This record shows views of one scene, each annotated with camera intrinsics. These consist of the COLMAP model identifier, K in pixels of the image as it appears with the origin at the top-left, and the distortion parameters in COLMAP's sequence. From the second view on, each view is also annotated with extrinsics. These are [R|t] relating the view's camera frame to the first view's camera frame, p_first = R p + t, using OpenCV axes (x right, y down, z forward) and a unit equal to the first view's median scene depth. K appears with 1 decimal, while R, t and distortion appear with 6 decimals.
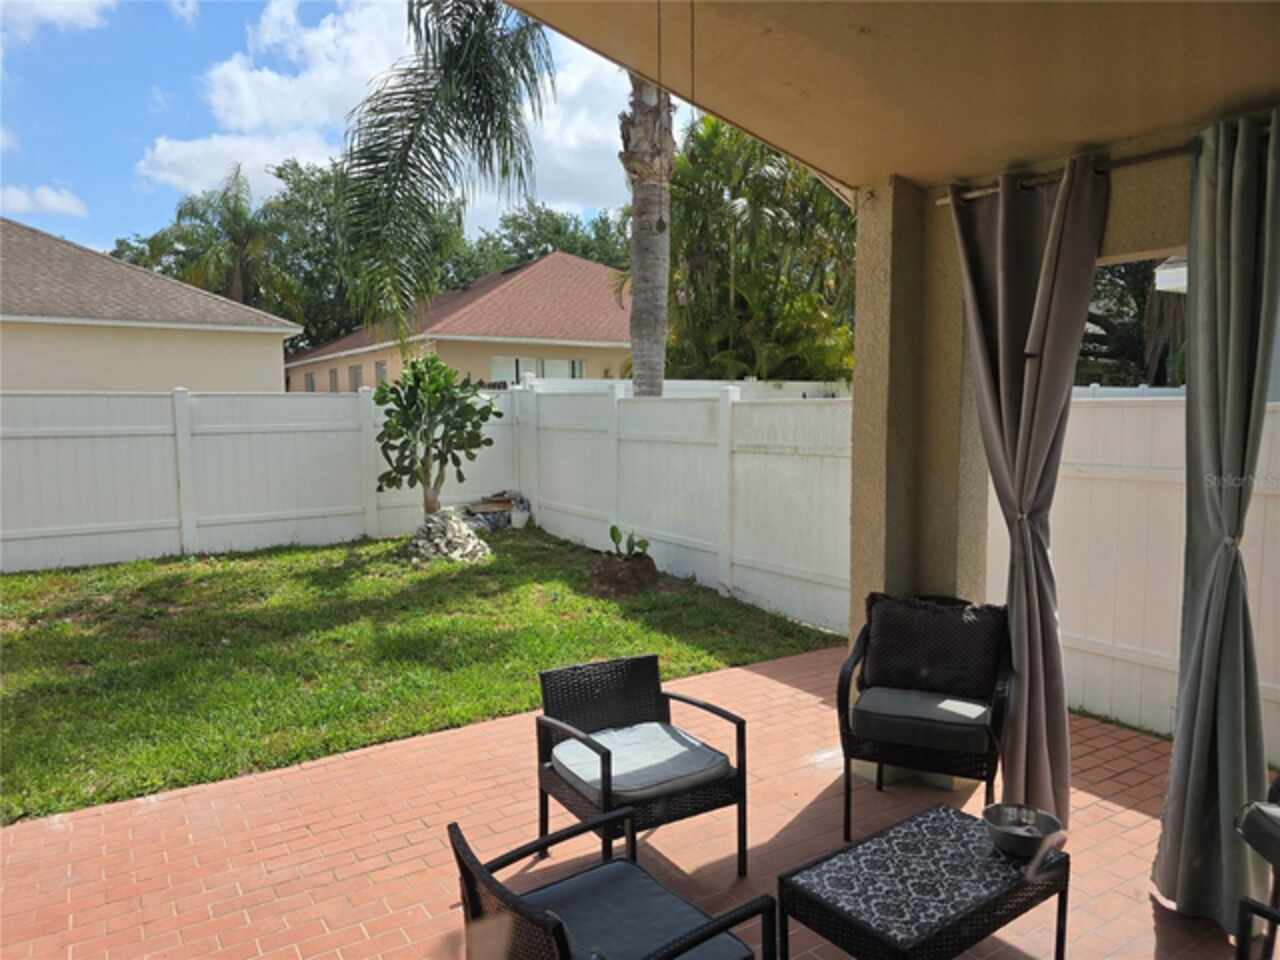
lens RADIAL K [[866.8, 0, 640.5], [0, 866.8, 477.8], [0, 0, 1]] dist [0.031724, -0.008045]
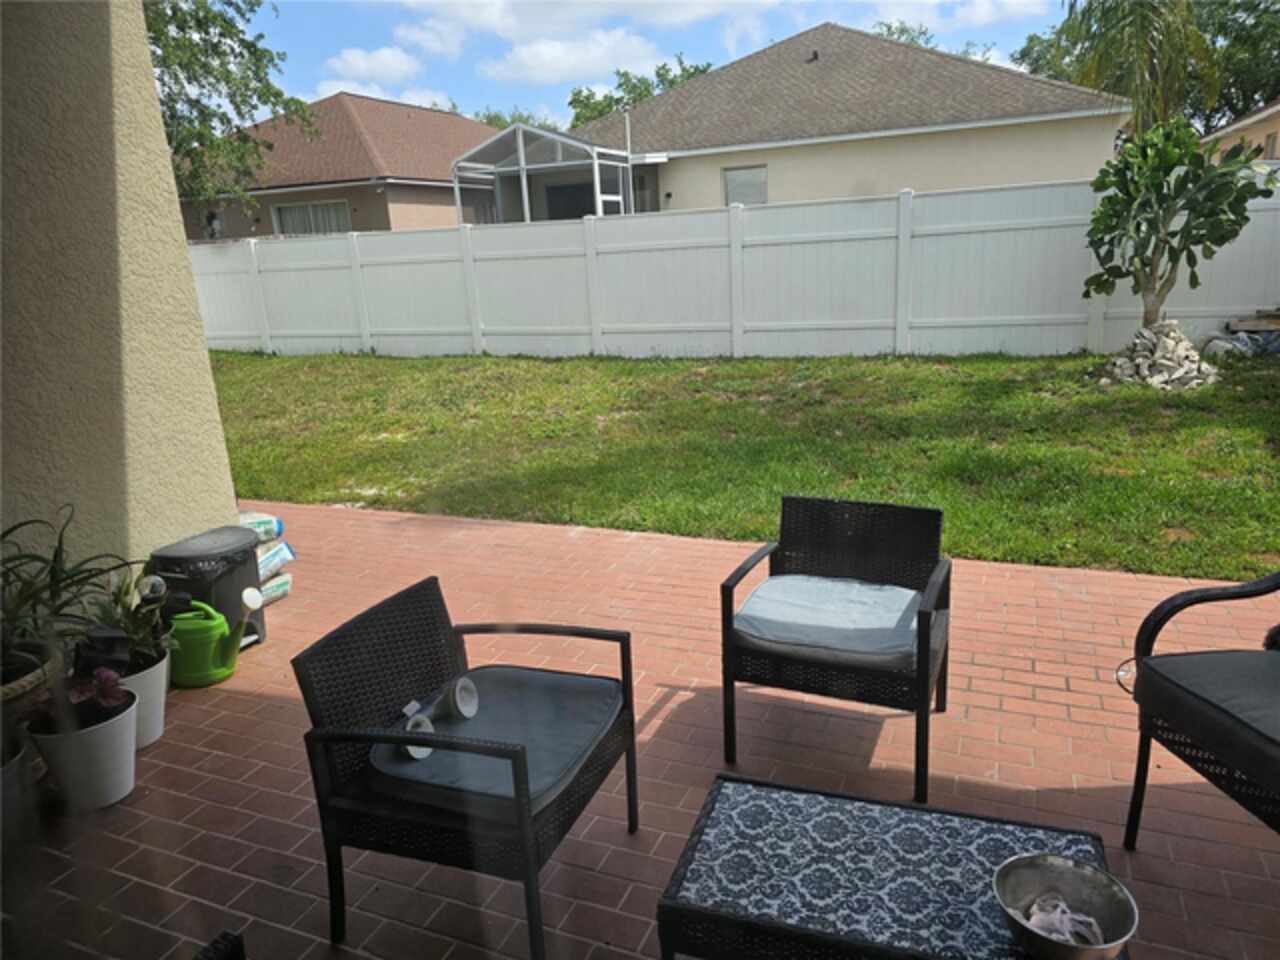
lens RADIAL K [[866.8, 0, 640.8], [0, 866.8, 484.3], [0, 0, 1]] dist [0.031724, -0.008045]
pose [[0.564800, 0.198720, -0.800944, 0.184001], [-0.016013, 0.973030, 0.230124, 0.003175], [0.825072, -0.117148, 0.552749, 0.136862]]
